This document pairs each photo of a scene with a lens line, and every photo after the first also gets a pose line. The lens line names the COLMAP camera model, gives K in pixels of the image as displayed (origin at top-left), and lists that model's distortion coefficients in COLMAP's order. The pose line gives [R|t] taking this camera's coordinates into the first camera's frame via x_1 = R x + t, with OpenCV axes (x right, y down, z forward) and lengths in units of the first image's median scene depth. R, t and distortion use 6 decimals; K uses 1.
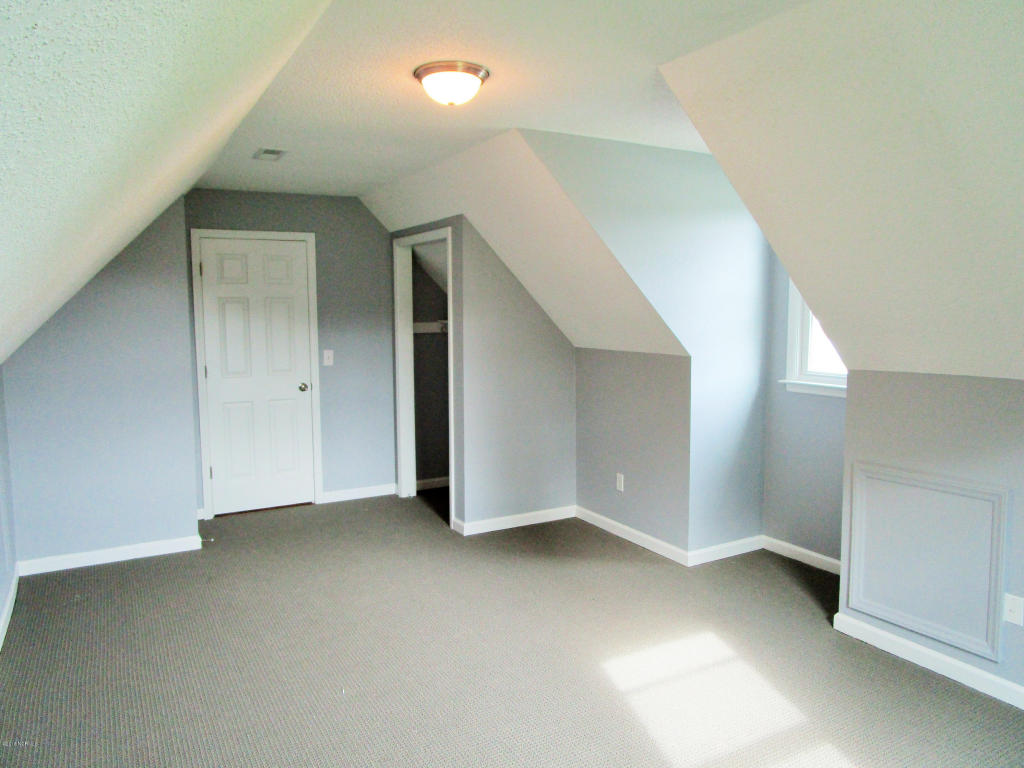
lens RADIAL K [[729.4, 0, 508.1], [0, 729.4, 384.1], [0, 0, 1]] dist [-0.023454, 0.001989]
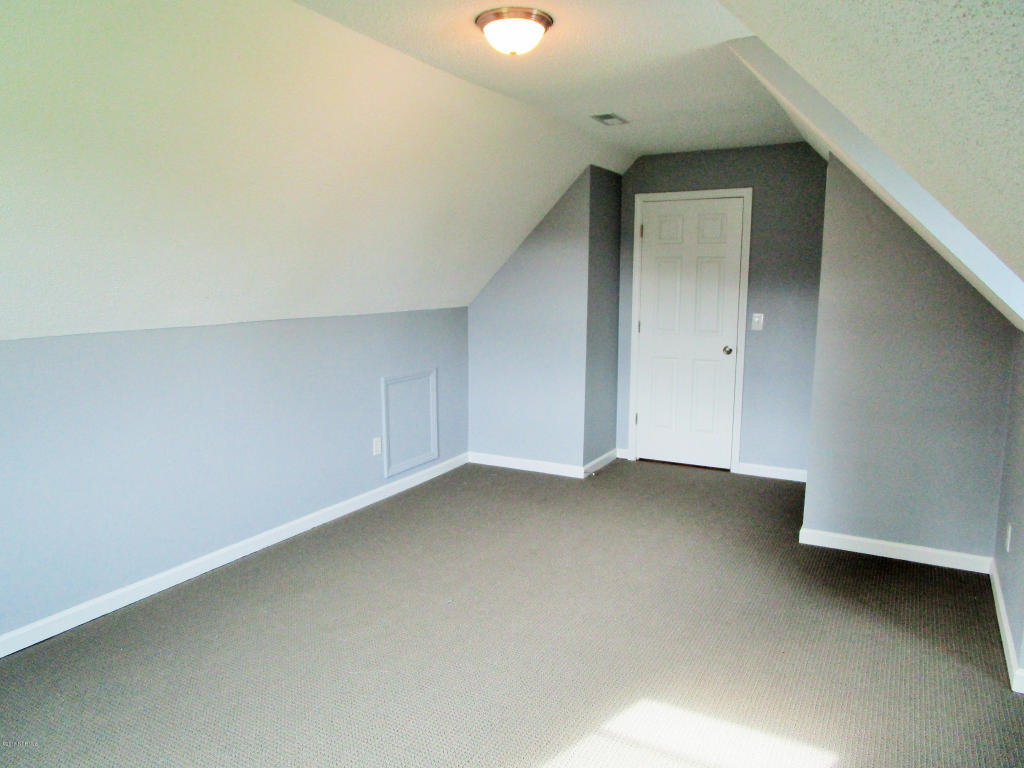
lens RADIAL K [[729.4, 0, 511.4], [0, 729.4, 386.0], [0, 0, 1]] dist [-0.023454, 0.001989]
pose [[0.532757, 0.136699, -0.835154, 0.386398], [-0.092192, 0.990369, 0.103294, -0.022408], [0.841231, 0.021964, 0.540229, 0.239122]]
